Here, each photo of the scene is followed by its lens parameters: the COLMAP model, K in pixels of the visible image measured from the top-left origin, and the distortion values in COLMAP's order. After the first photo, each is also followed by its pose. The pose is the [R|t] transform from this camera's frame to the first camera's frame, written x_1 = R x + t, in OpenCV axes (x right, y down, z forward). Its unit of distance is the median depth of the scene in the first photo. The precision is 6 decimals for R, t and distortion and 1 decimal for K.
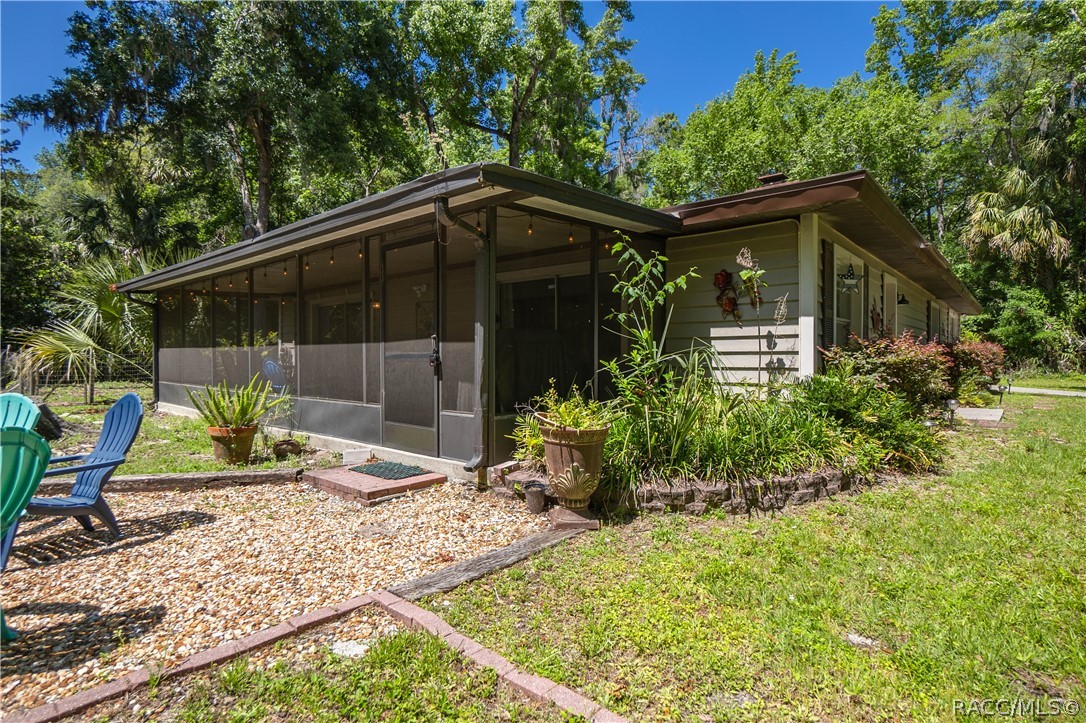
lens RADIAL K [[569.6, 0, 541.7], [0, 569.6, 367.5], [0, 0, 1]] dist [-0.041305, 0.025393]
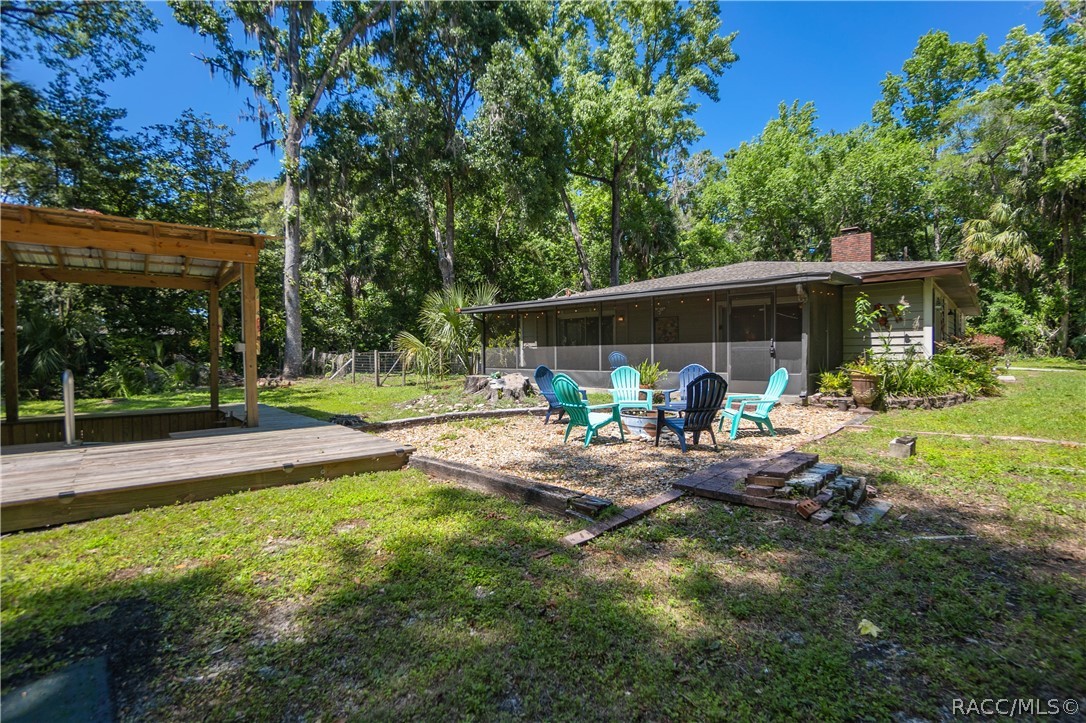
lens RADIAL K [[524.3, 0, 539.5], [0, 524.3, 365.1], [0, 0, 1]] dist [-0.056686, 0.028485]
pose [[0.999780, -0.015623, -0.014014, -0.755961], [0.015681, 0.999869, 0.004013, 0.016096], [0.013950, -0.004231, 0.999894, -0.728317]]
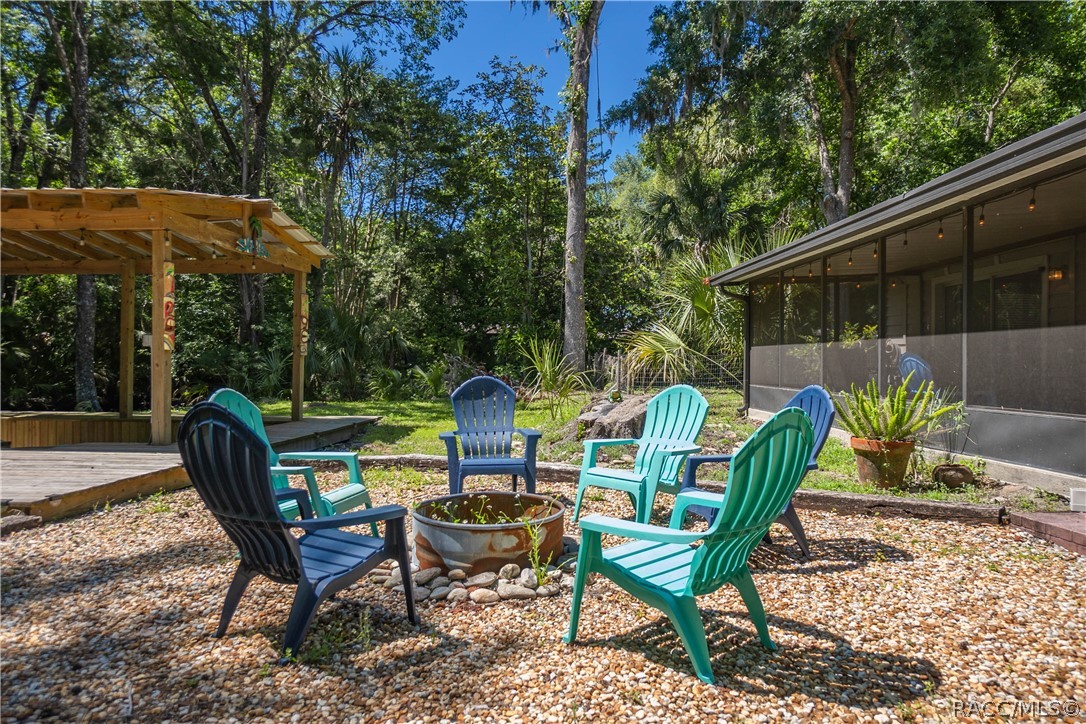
lens RADIAL K [[731.7, 0, 540.8], [0, 731.7, 363.4], [0, 0, 1]] dist [0.021658, 0.002219]
pose [[0.687800, -0.001172, -0.725899, -0.120022], [-0.013092, 0.999816, -0.014018, 0.017789], [0.725782, 0.019145, 0.687658, -0.026395]]
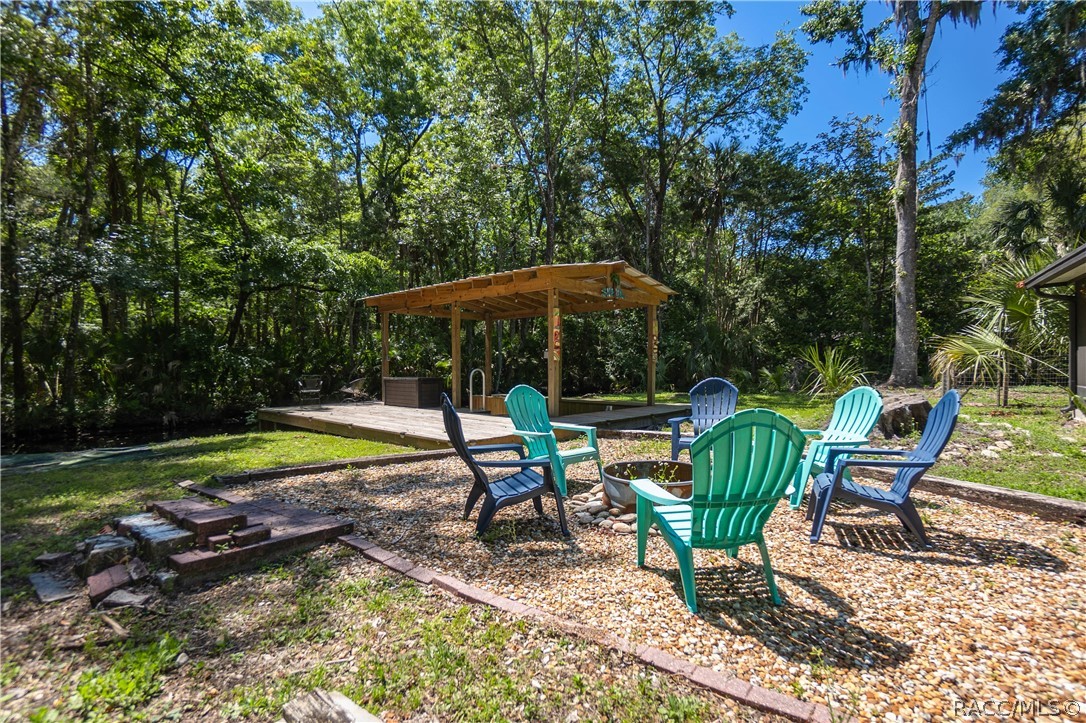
lens RADIAL K [[524.3, 0, 539.5], [0, 524.3, 365.1], [0, 0, 1]] dist [-0.056686, 0.028485]
pose [[0.112069, -0.004631, -0.993690, 0.000507], [-0.010273, 0.999930, -0.005818, 0.009444], [0.993647, 0.010860, 0.112013, 0.144166]]
